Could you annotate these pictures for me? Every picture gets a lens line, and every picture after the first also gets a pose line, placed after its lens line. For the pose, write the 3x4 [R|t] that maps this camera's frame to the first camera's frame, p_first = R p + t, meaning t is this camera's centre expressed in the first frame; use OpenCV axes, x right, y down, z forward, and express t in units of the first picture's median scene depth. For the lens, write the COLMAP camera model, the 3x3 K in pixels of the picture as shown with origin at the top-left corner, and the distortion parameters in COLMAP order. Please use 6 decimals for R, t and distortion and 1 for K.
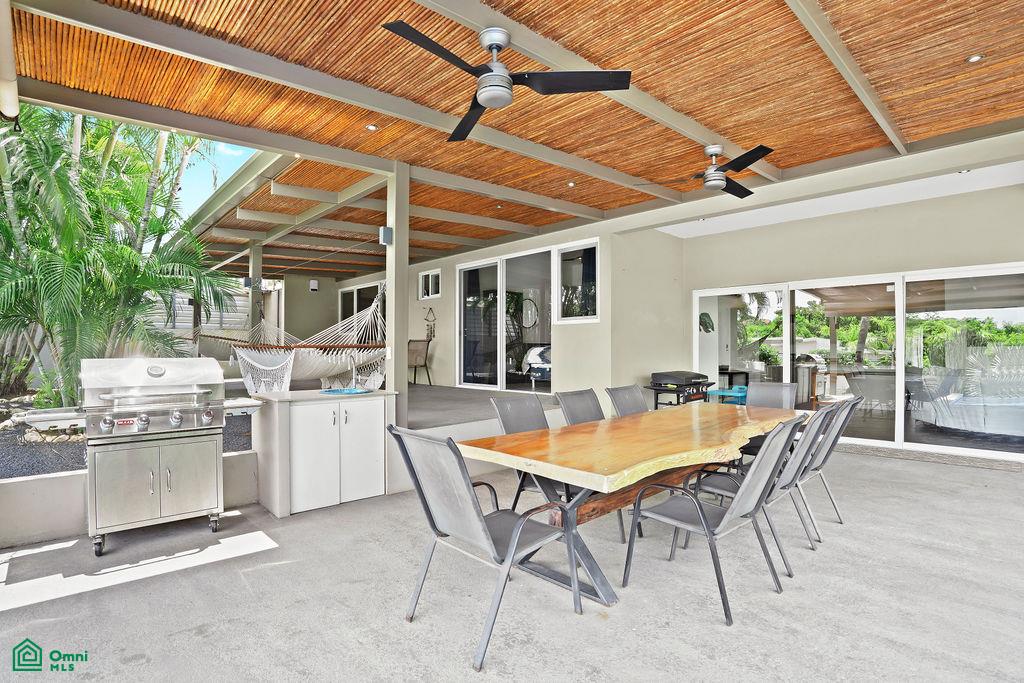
lens RADIAL K [[494.6, 0, 513.9], [0, 494.6, 346.0], [0, 0, 1]] dist [0.006172, 0.002579]
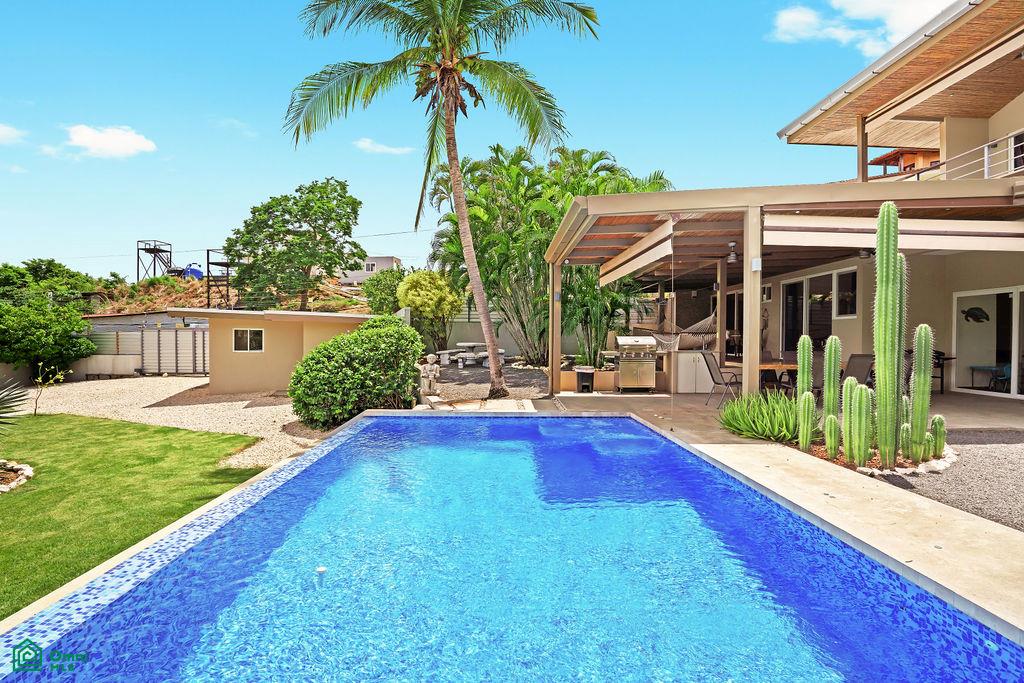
lens RADIAL K [[494.6, 0, 513.0], [0, 494.6, 344.2], [0, 0, 1]] dist [0.006172, 0.002579]
pose [[0.731068, 0.010984, -0.682216, 0.453122], [-0.003210, 0.999915, 0.012659, 0.024285], [0.682297, -0.007065, 0.731041, -0.977433]]
